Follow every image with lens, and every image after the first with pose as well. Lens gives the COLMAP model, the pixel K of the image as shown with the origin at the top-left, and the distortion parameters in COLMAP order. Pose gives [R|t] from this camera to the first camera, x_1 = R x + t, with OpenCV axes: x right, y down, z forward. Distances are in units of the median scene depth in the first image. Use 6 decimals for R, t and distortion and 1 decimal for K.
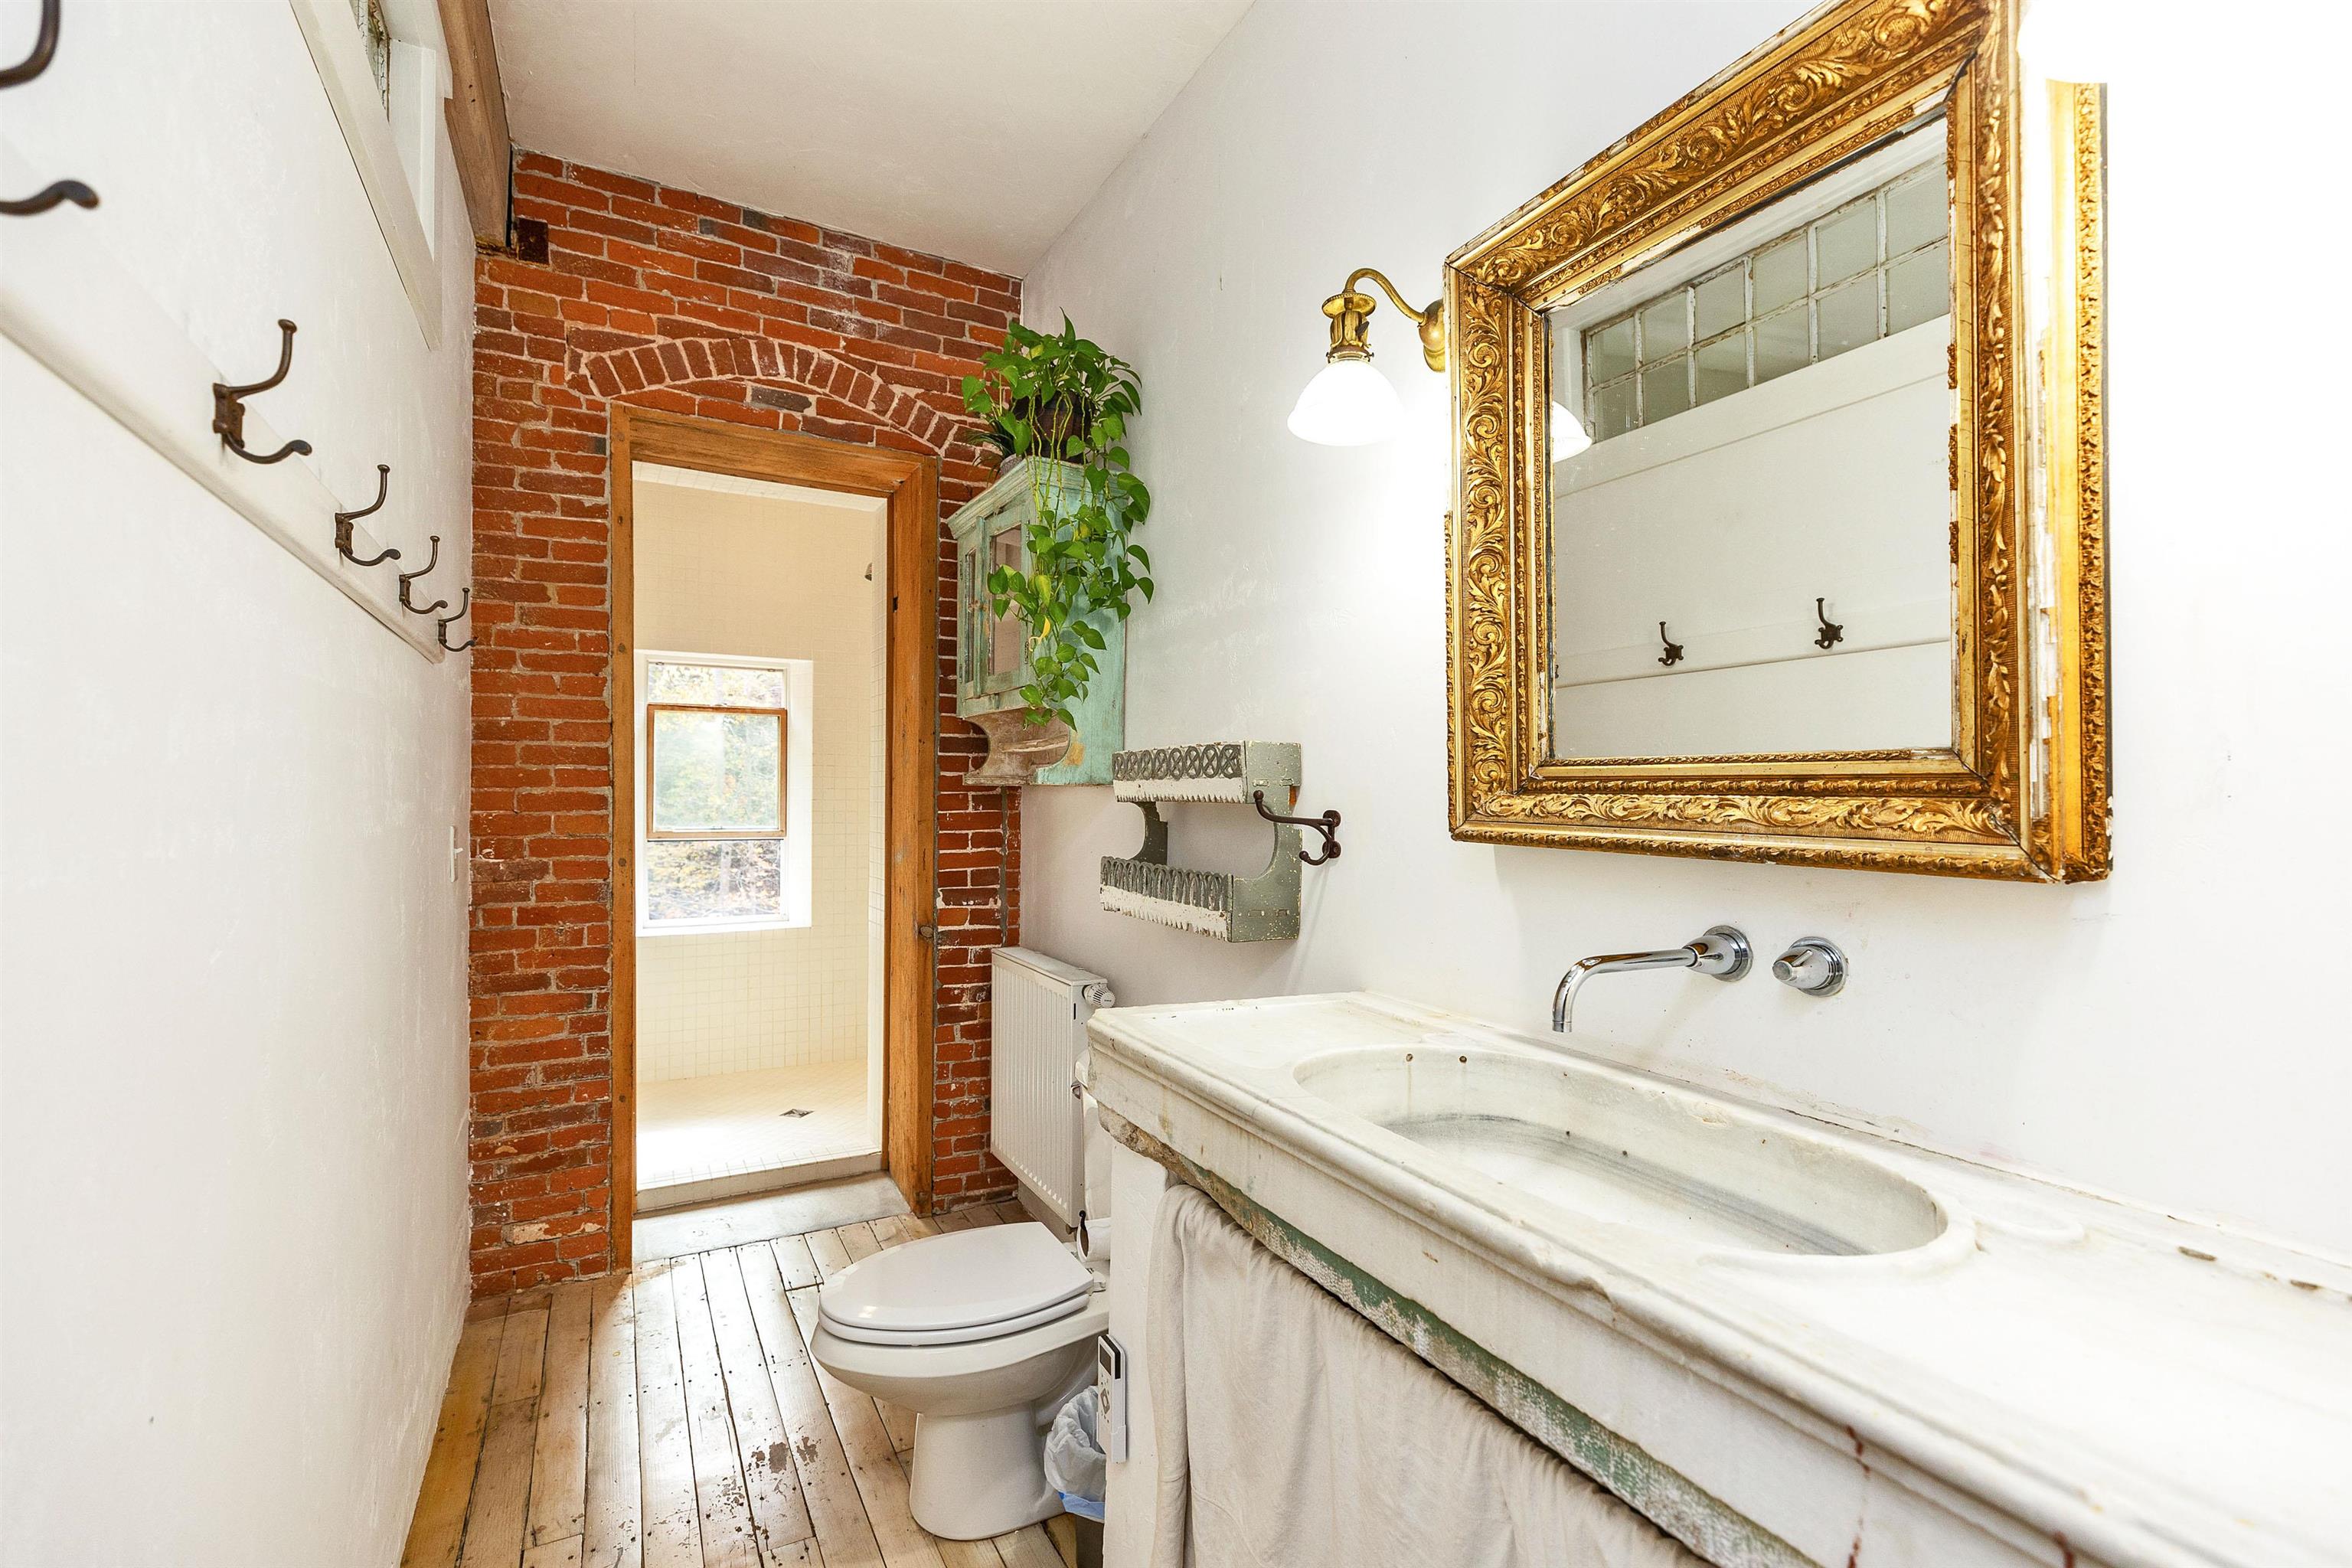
lens RADIAL K [[1061.8, 0, 1174.3], [0, 1061.8, 796.6], [0, 0, 1]] dist [0.012374, -0.000321]
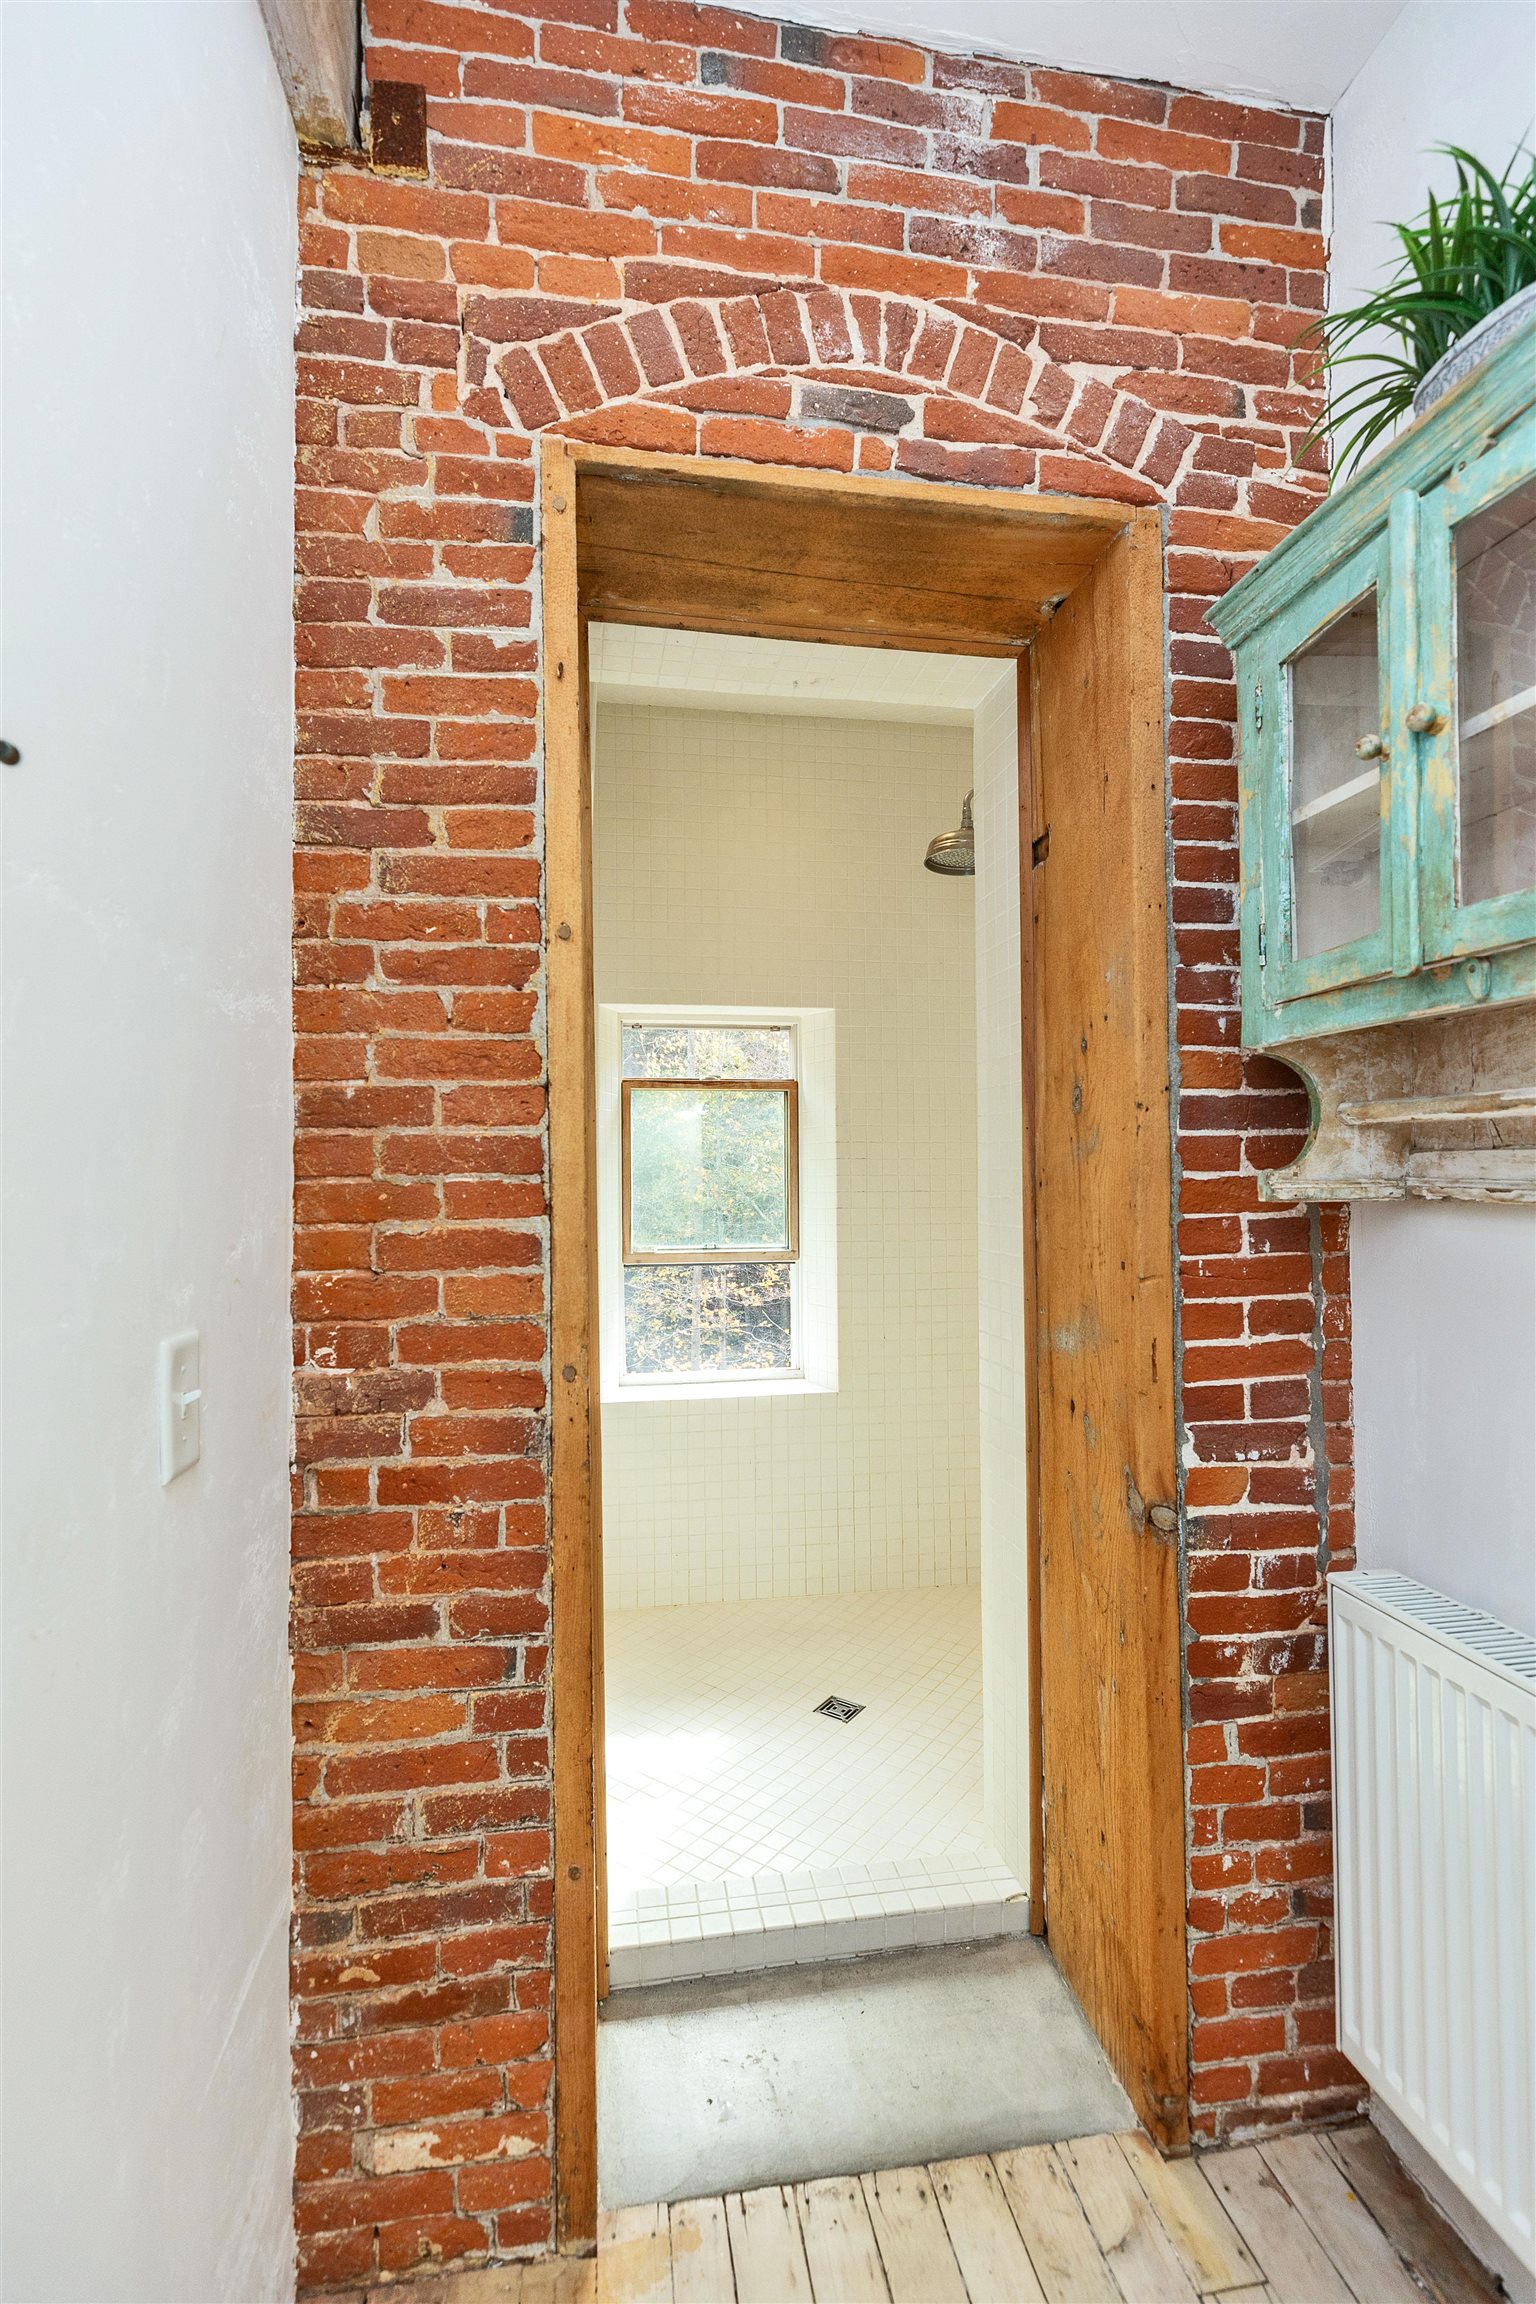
lens RADIAL K [[1040.1, 0, 765.0], [0, 1040.1, 1164.1], [0, 0, 1]] dist [0.012374, -0.000321]
pose [[0.946095, -0.018634, -0.323353, -0.263452], [0.013078, 0.999727, -0.019346, -0.021506], [0.323626, 0.014074, 0.946081, 0.546546]]
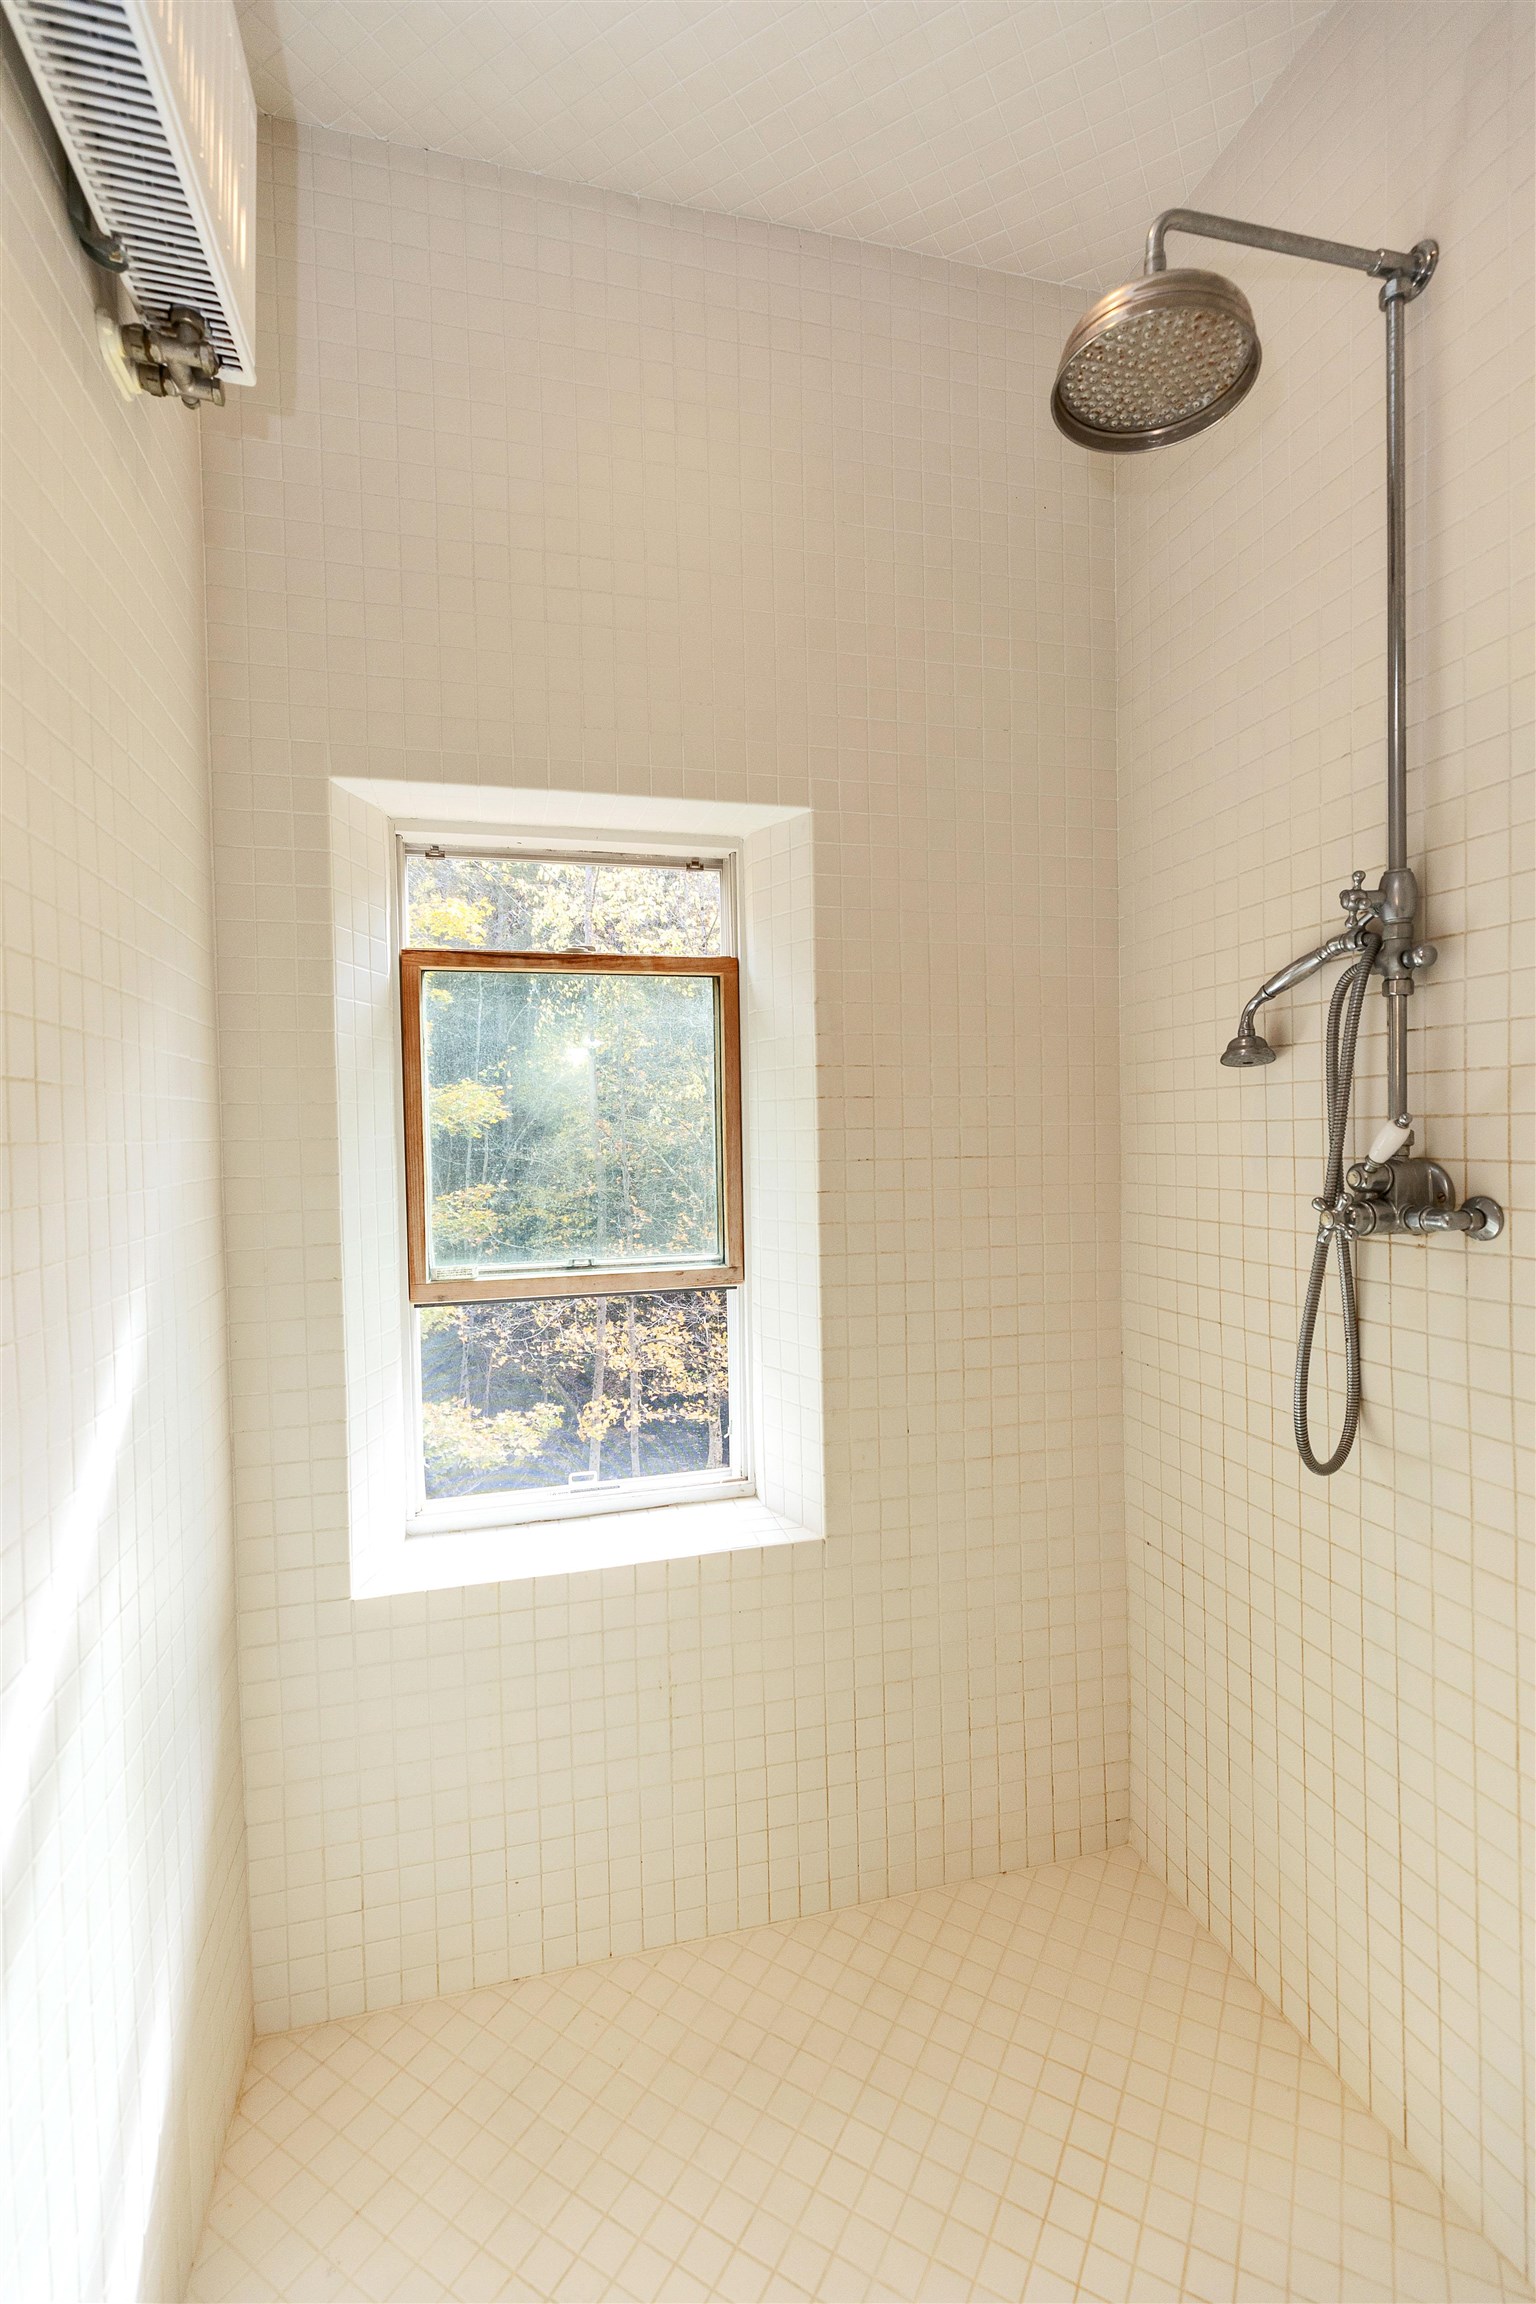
lens RADIAL K [[1040.1, 0, 778.6], [0, 1040.1, 1150.7], [0, 0, 1]] dist [0.012374, -0.000321]
pose [[0.973650, -0.020141, -0.227158, -0.437196], [0.024441, 0.999571, 0.016134, -0.027894], [0.226736, -0.021261, 0.973724, 1.041779]]
